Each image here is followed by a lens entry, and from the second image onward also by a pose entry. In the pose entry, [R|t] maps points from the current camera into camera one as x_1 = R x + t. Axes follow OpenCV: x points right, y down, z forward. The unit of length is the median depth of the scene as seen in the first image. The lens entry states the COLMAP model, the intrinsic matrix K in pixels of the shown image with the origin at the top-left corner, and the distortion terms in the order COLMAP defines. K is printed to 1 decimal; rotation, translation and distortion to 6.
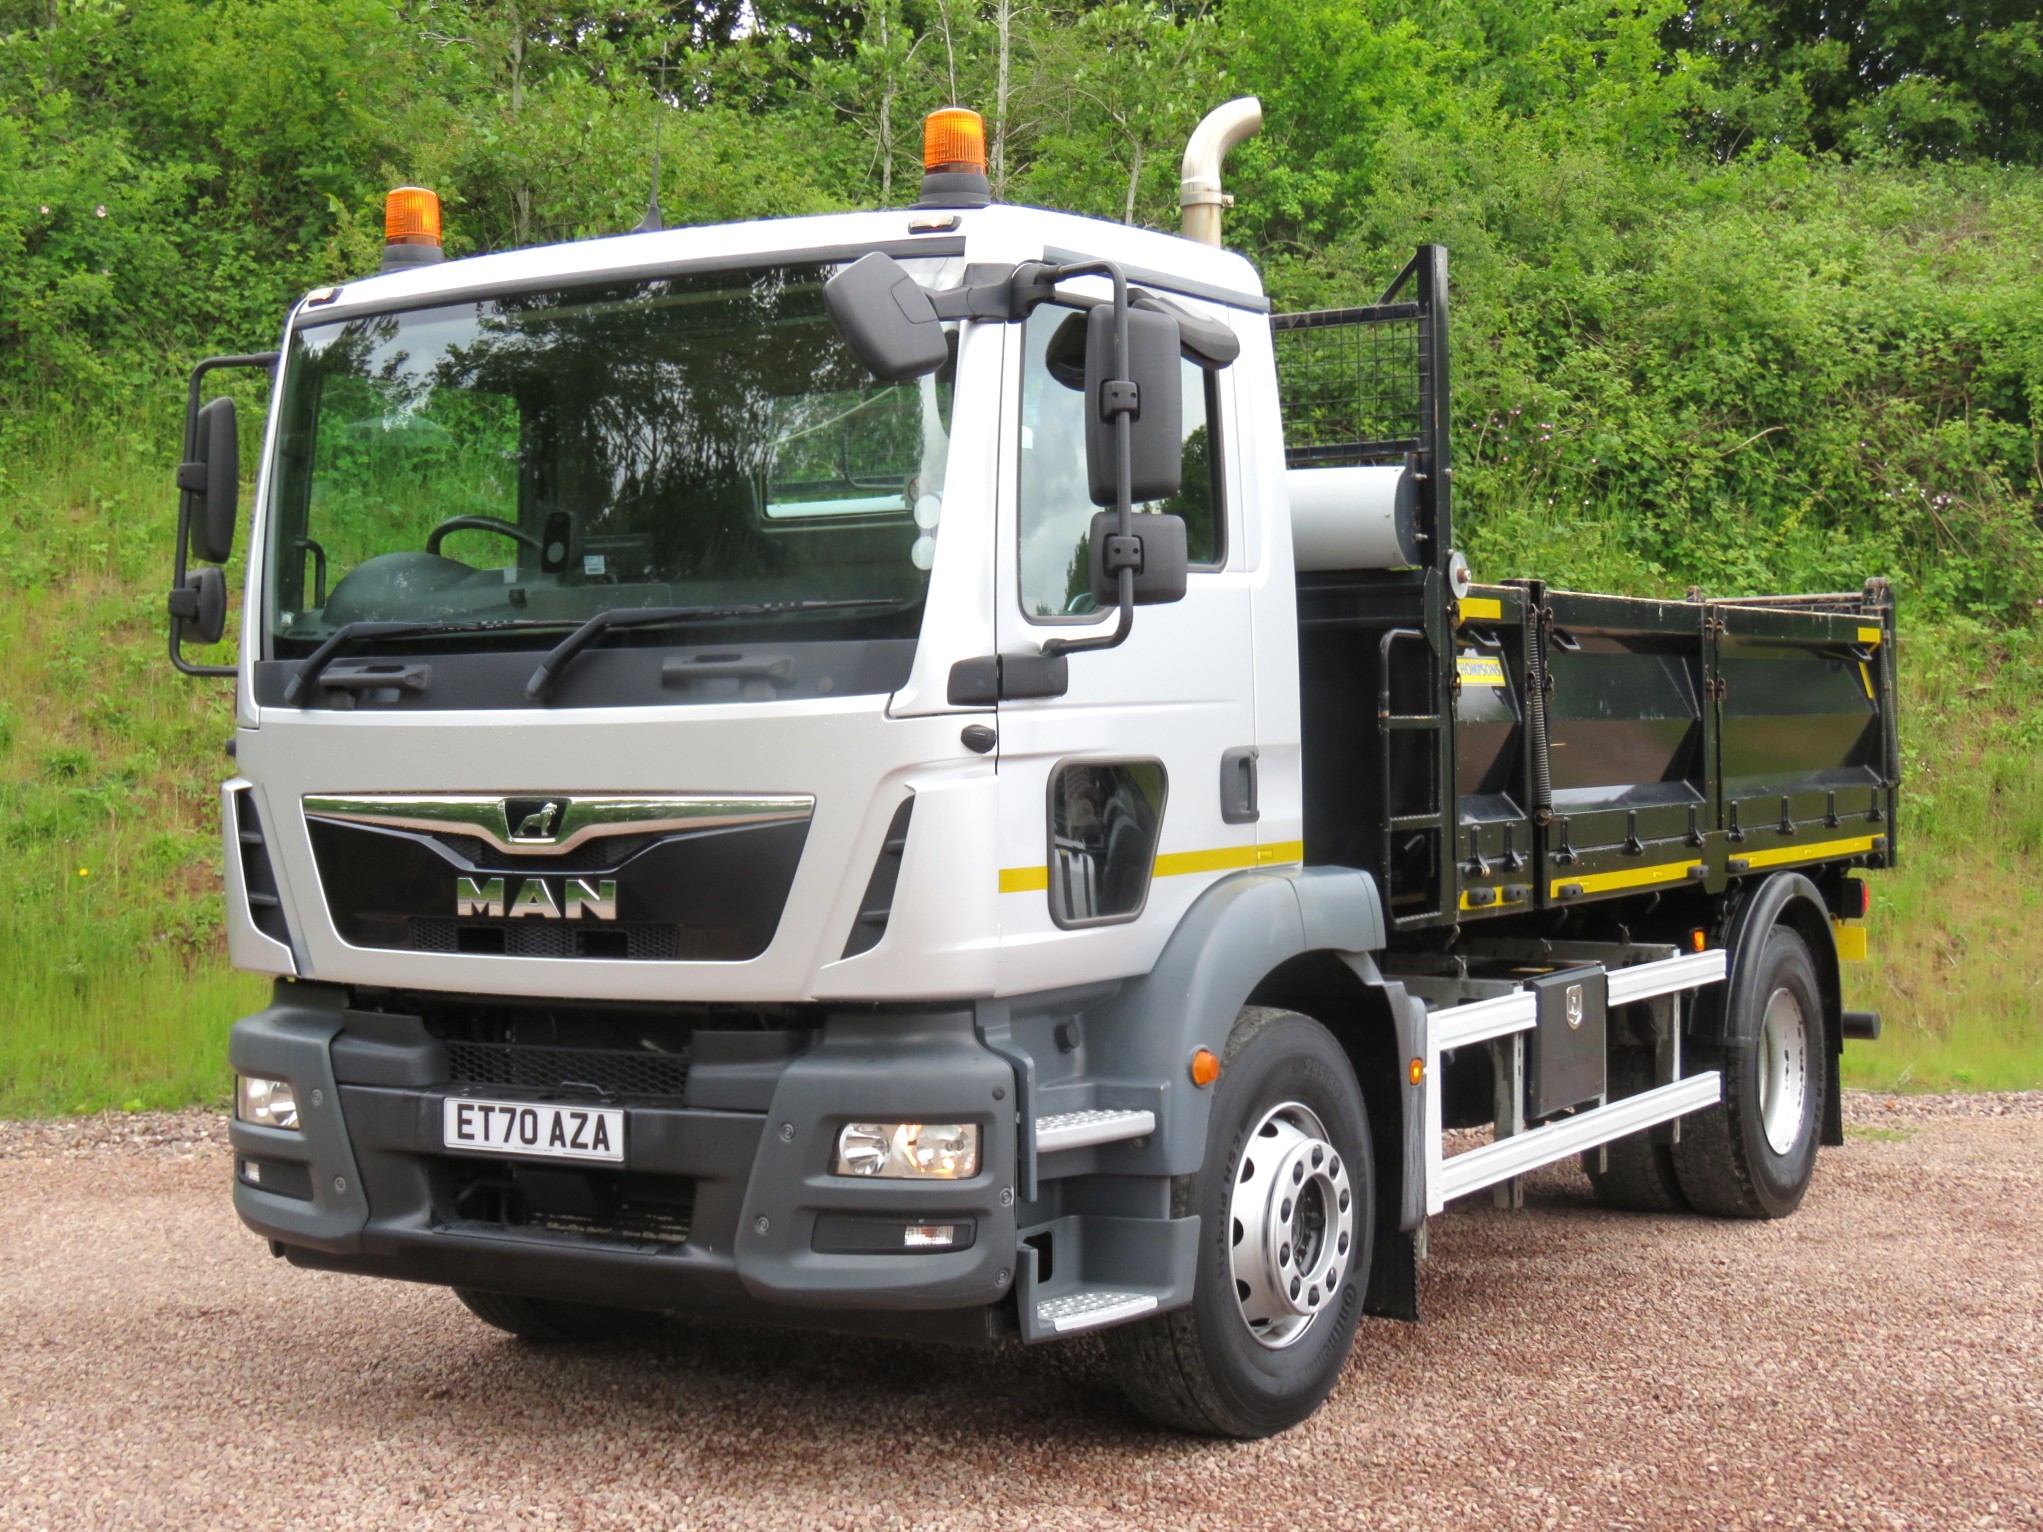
lens RADIAL K [[2923.9, 0, 1021.5], [0, 2923.9, 766.0], [0, 0, 1]] dist [-0.002994, -0.019050]
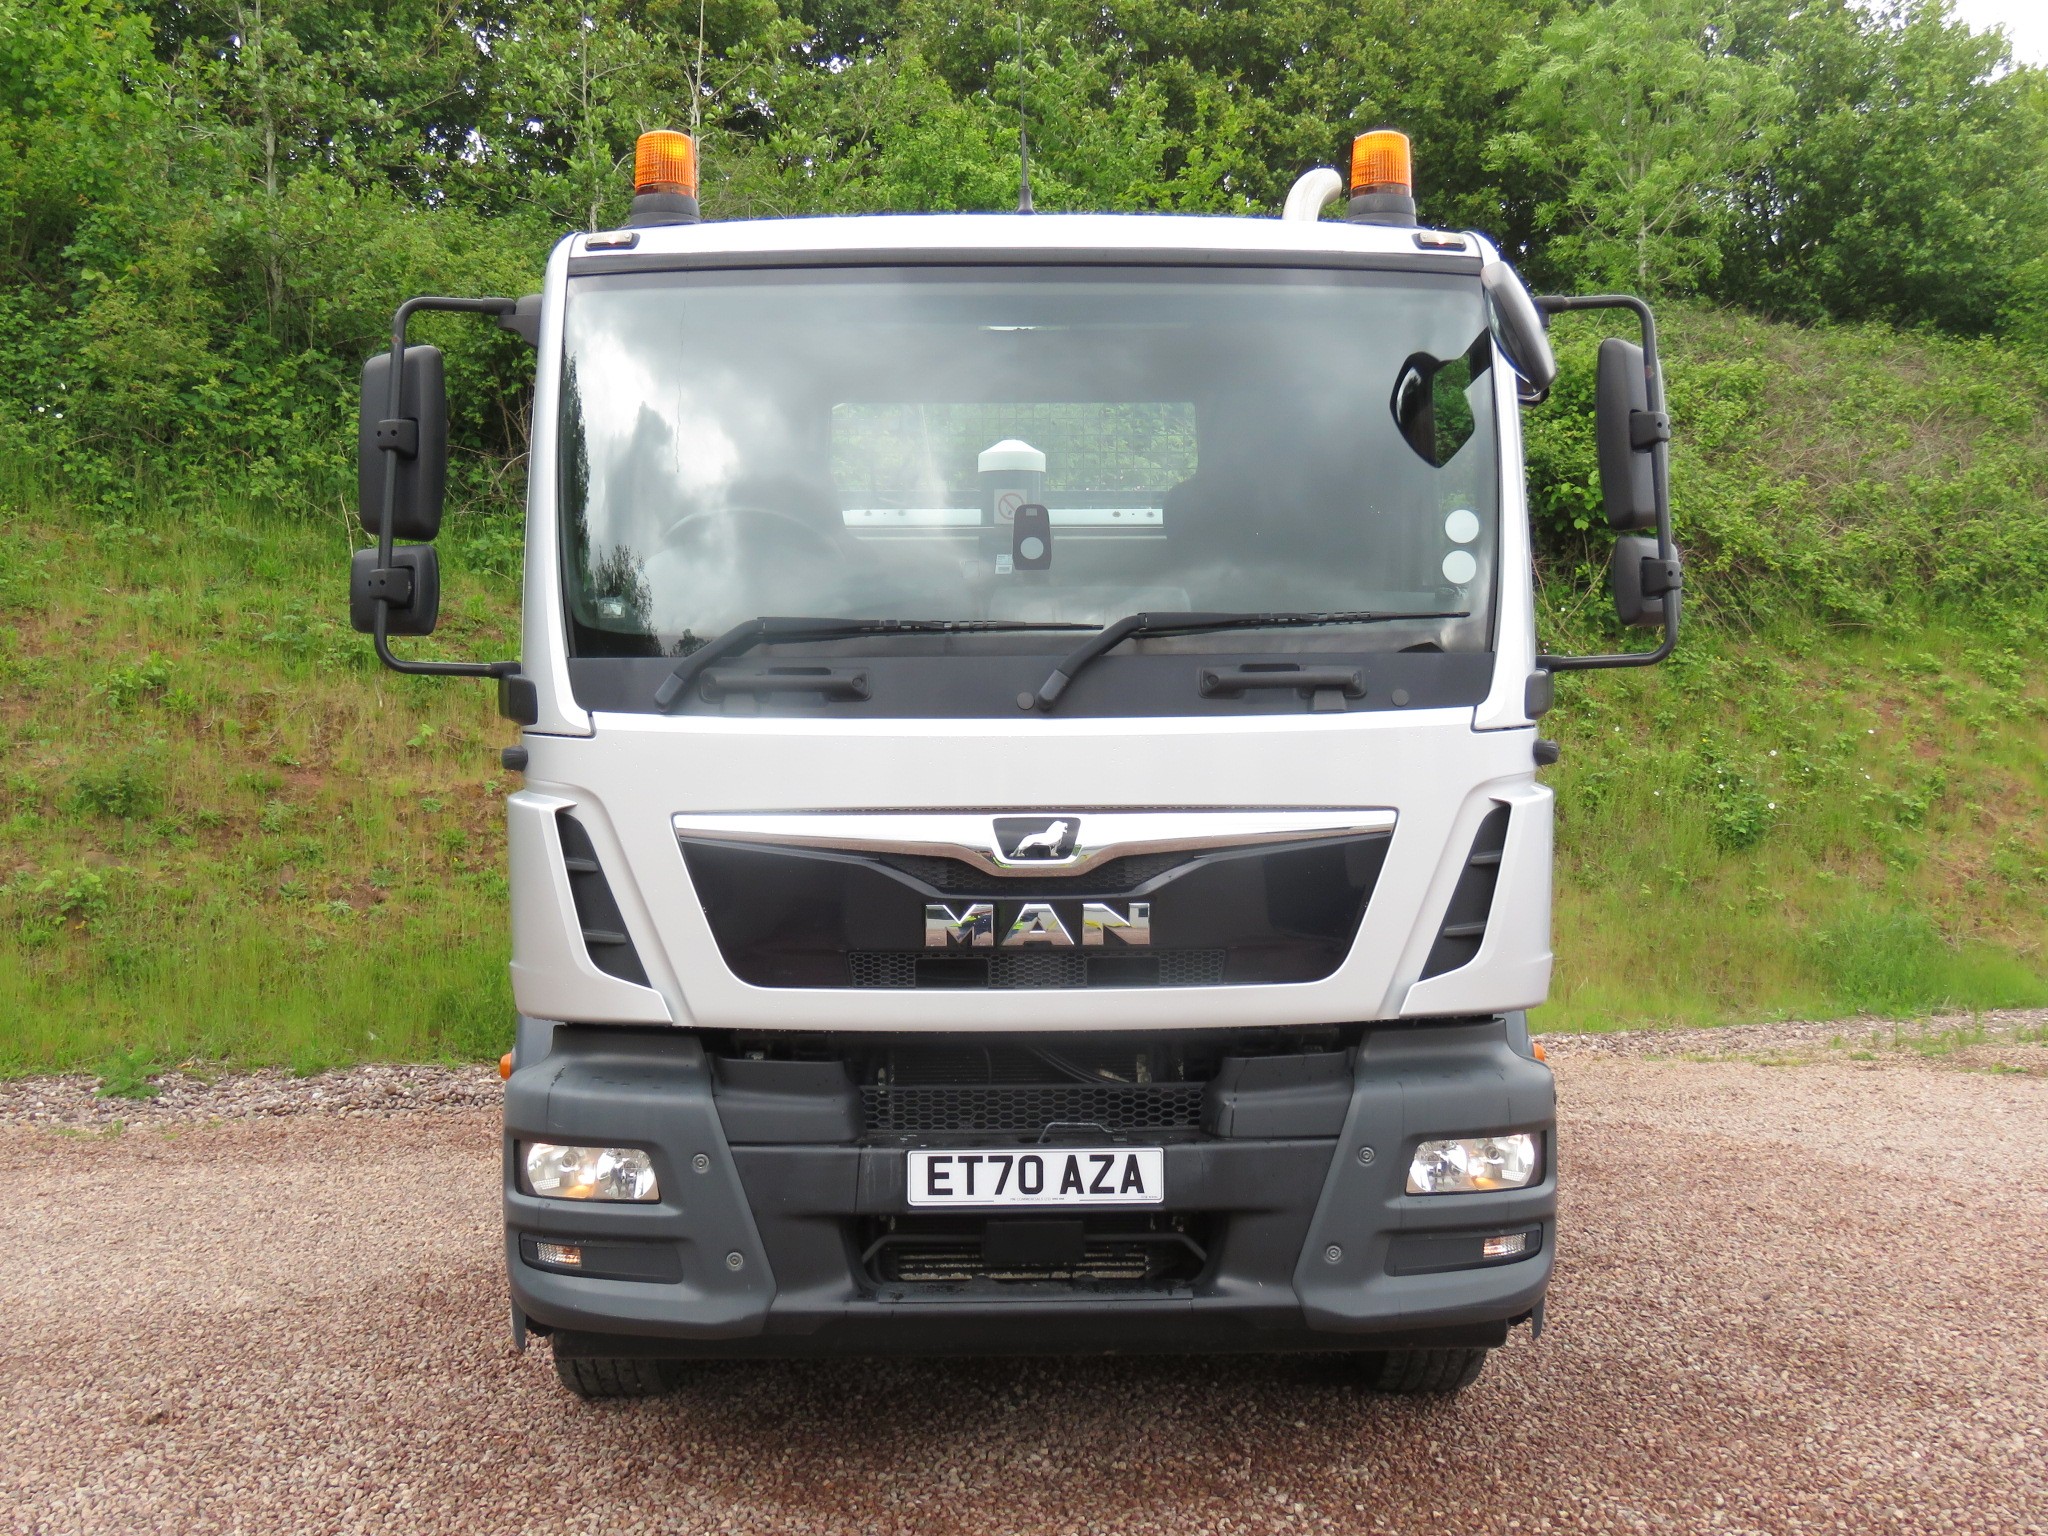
lens RADIAL K [[2217.6, 0, 1024.0], [0, 2217.6, 768.0], [0, 0, 1]] dist [-0.006013, -0.002226]
pose [[0.988785, 0.000932, 0.149346, -0.008643], [-0.001408, 0.999994, 0.003081, -0.001978], [-0.149343, -0.003257, 0.988780, 0.086624]]
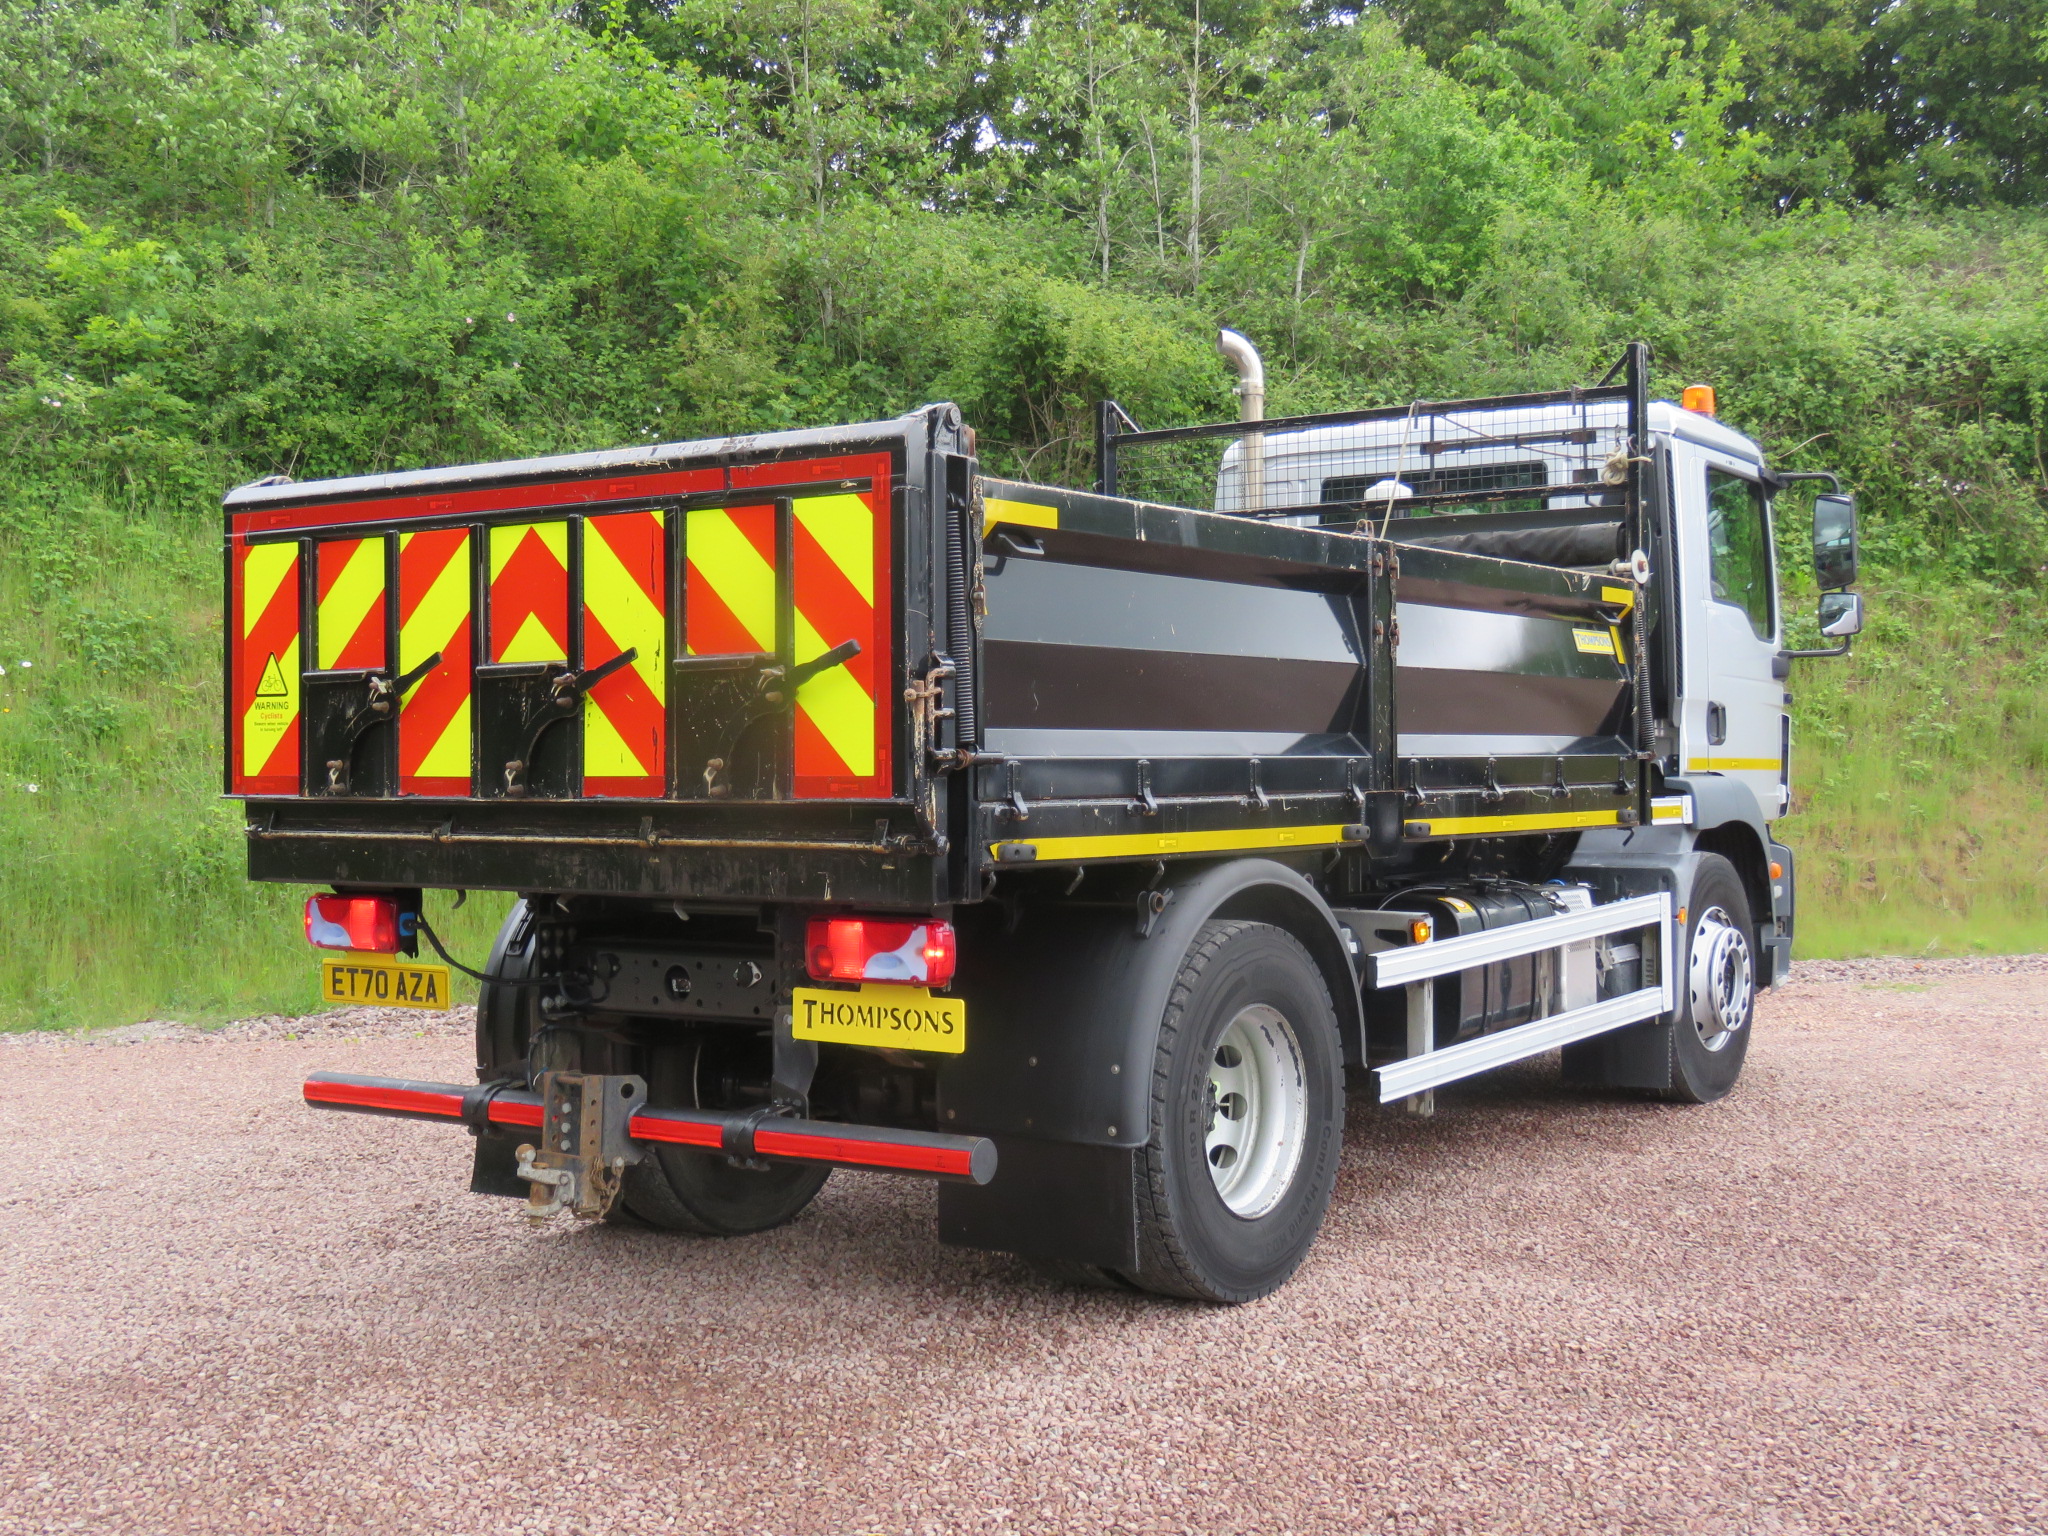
lens RADIAL K [[2421.7, 0, 1024.0], [0, 2421.7, 768.0], [0, 0, 1]] dist [-0.017117, 0.026877]
pose [[0.996524, -0.027156, -0.078761, -0.005124], [0.028543, 0.999456, 0.016545, 0.000241], [0.078269, -0.018735, 0.996756, -0.060975]]
